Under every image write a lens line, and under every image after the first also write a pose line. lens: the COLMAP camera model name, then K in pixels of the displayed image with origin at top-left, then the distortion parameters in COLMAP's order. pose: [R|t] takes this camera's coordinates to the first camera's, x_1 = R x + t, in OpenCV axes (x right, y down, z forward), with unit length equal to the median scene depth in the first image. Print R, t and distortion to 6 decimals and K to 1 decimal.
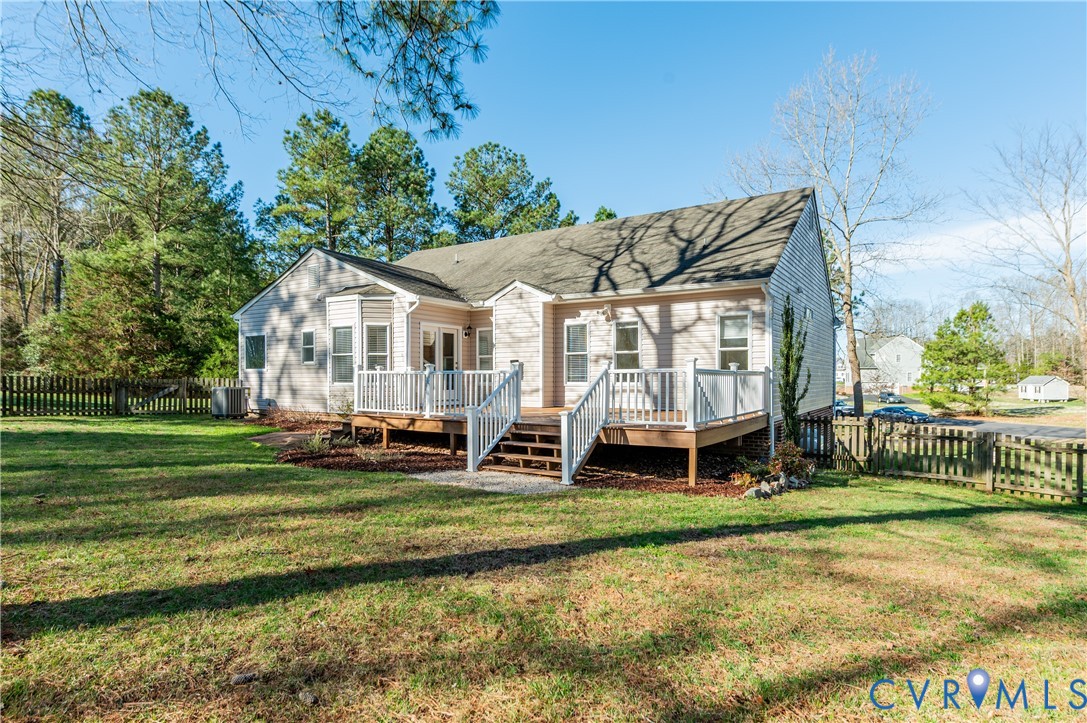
lens RADIAL K [[505.4, 0, 543.5], [0, 505.4, 361.5], [0, 0, 1]] dist [0.002198, 0.000088]
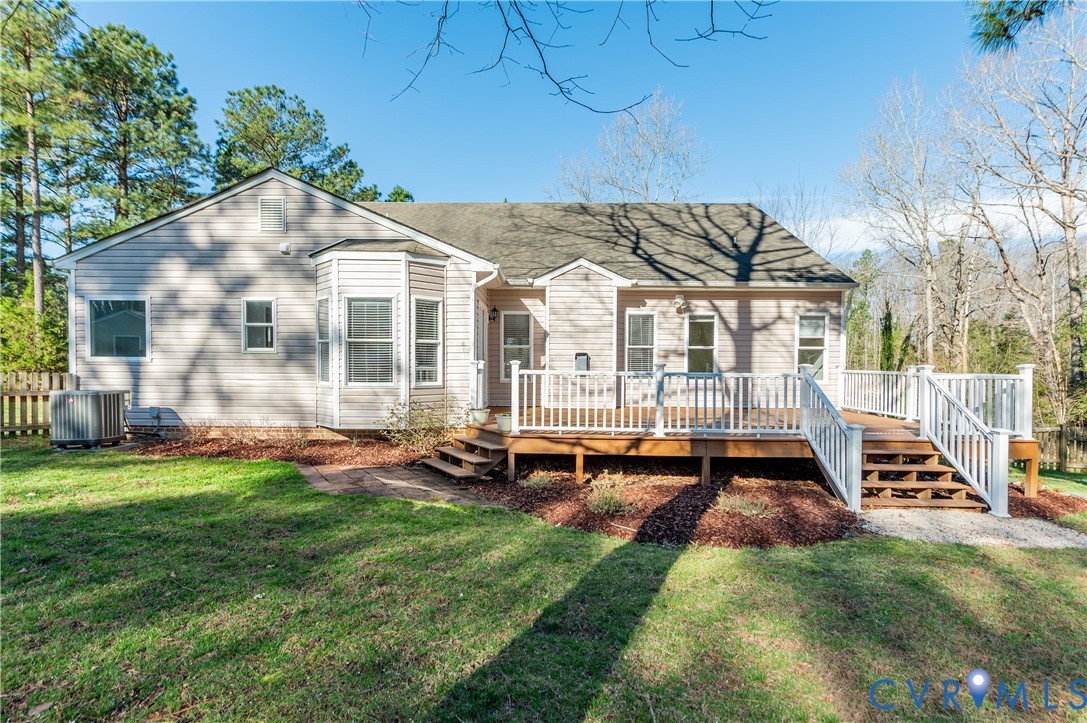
lens RADIAL K [[486.0, 0, 541.3], [0, 486.0, 353.4], [0, 0, 1]] dist [0.002620, 0.000141]
pose [[0.876675, 0.017872, 0.480750, -0.511643], [-0.023648, 0.999703, 0.005959, -0.006086], [-0.480501, -0.016593, 0.876837, 0.336489]]
